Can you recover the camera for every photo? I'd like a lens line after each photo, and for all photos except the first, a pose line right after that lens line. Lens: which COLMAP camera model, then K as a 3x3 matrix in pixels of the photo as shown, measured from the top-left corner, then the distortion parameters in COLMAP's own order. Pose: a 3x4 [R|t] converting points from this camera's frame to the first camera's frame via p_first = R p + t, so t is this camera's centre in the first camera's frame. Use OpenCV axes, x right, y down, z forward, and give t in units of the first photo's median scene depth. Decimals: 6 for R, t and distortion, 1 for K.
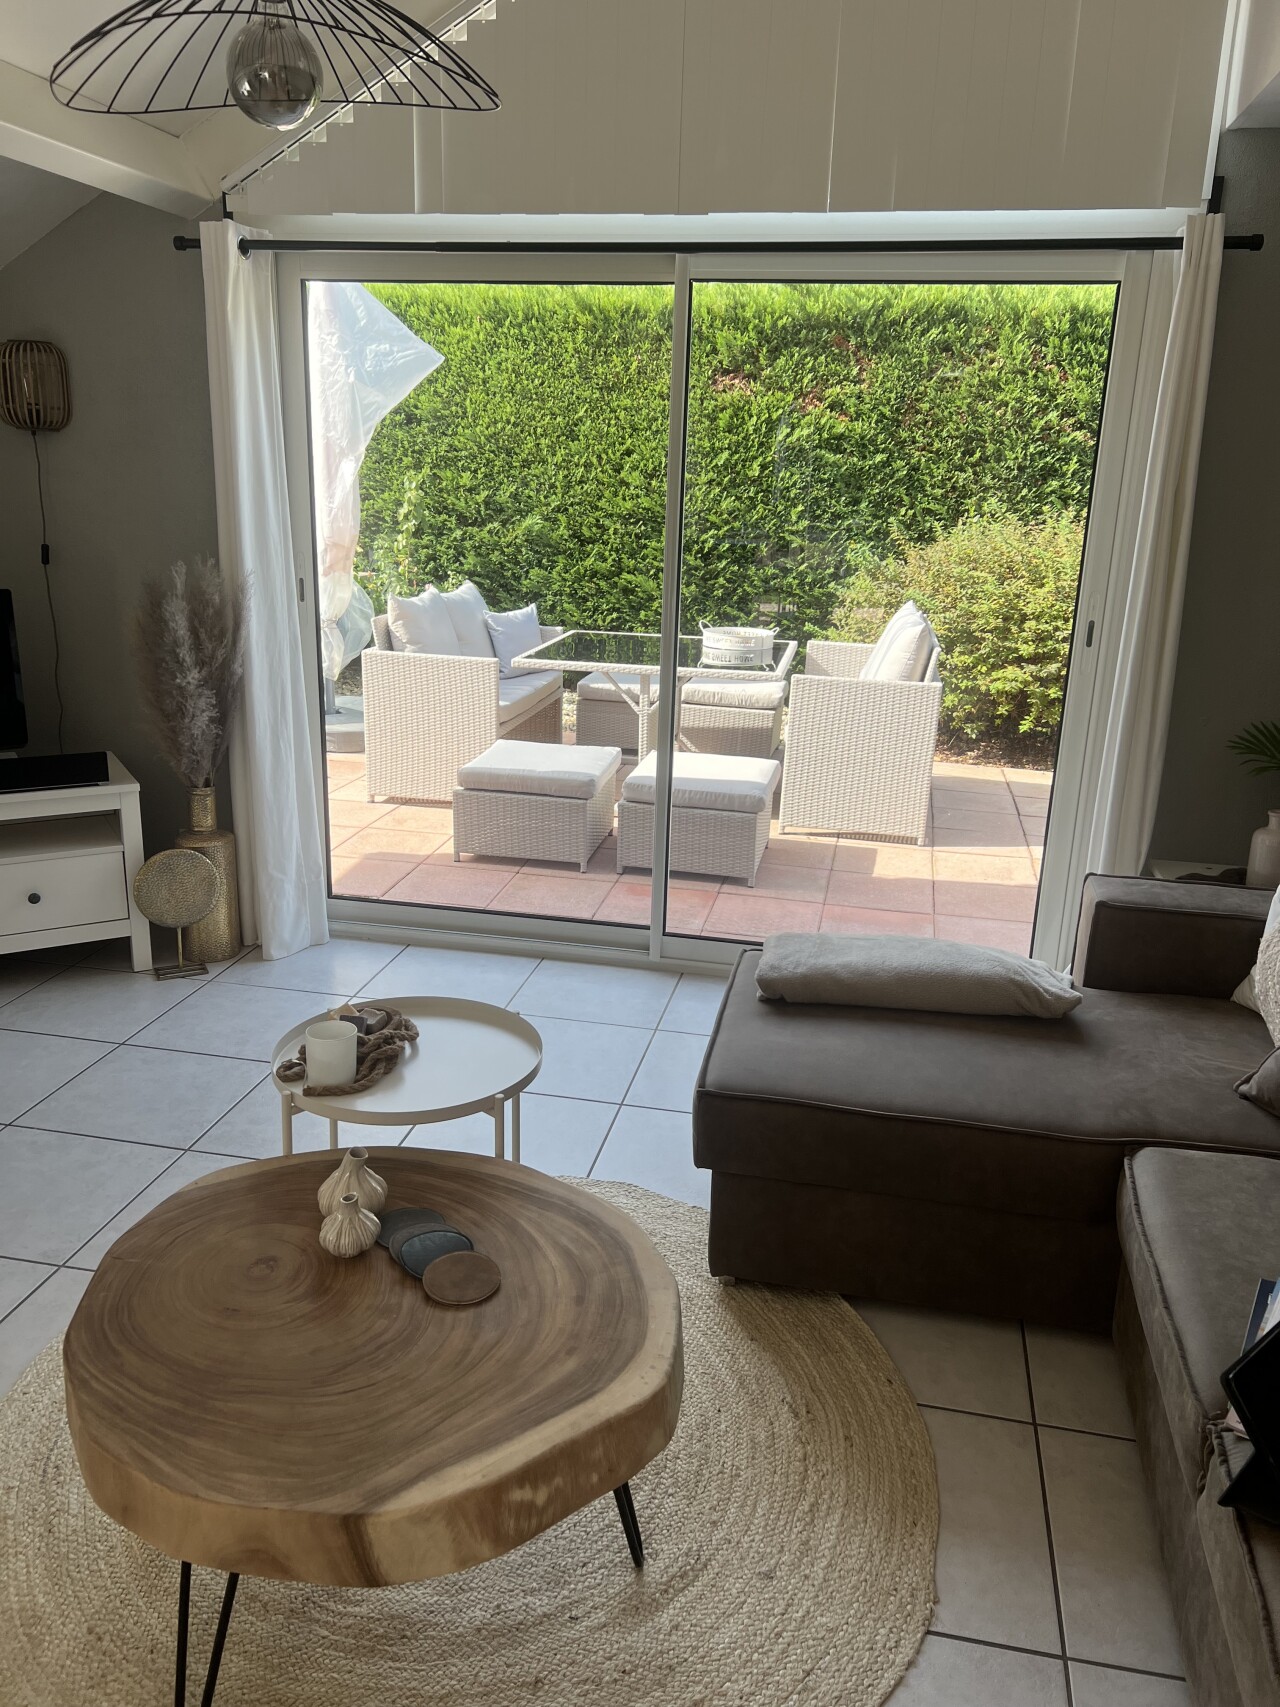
lens RADIAL K [[1294.5, 0, 639.5], [0, 1294.5, 865.6], [0, 0, 1]] dist [0.040583, -0.053906]
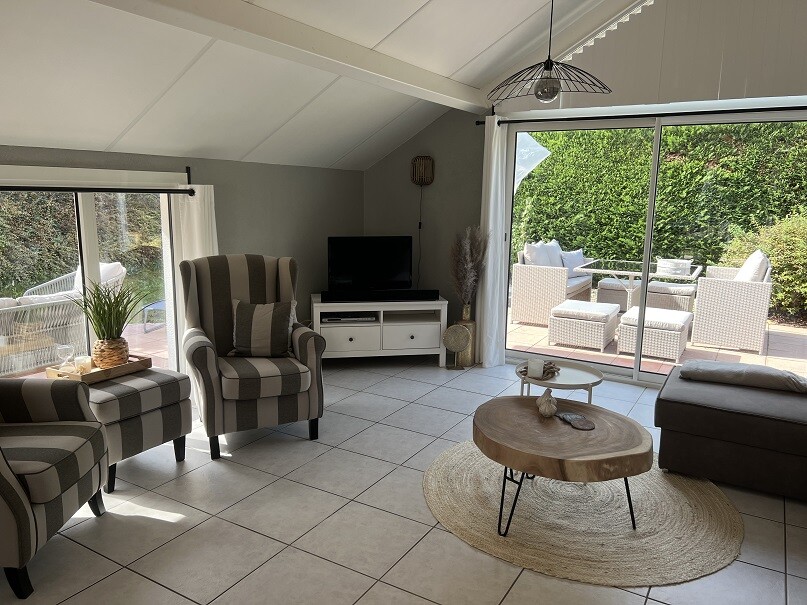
lens RADIAL K [[612.0, 0, 399.9], [0, 612.0, 303.4], [0, 0, 1]] dist [0.040583, -0.053906]
pose [[0.942686, 0.044422, -0.330710, -0.021863], [-0.085564, 0.990141, -0.110902, 0.069417], [0.322523, 0.132843, 0.937193, -0.214575]]
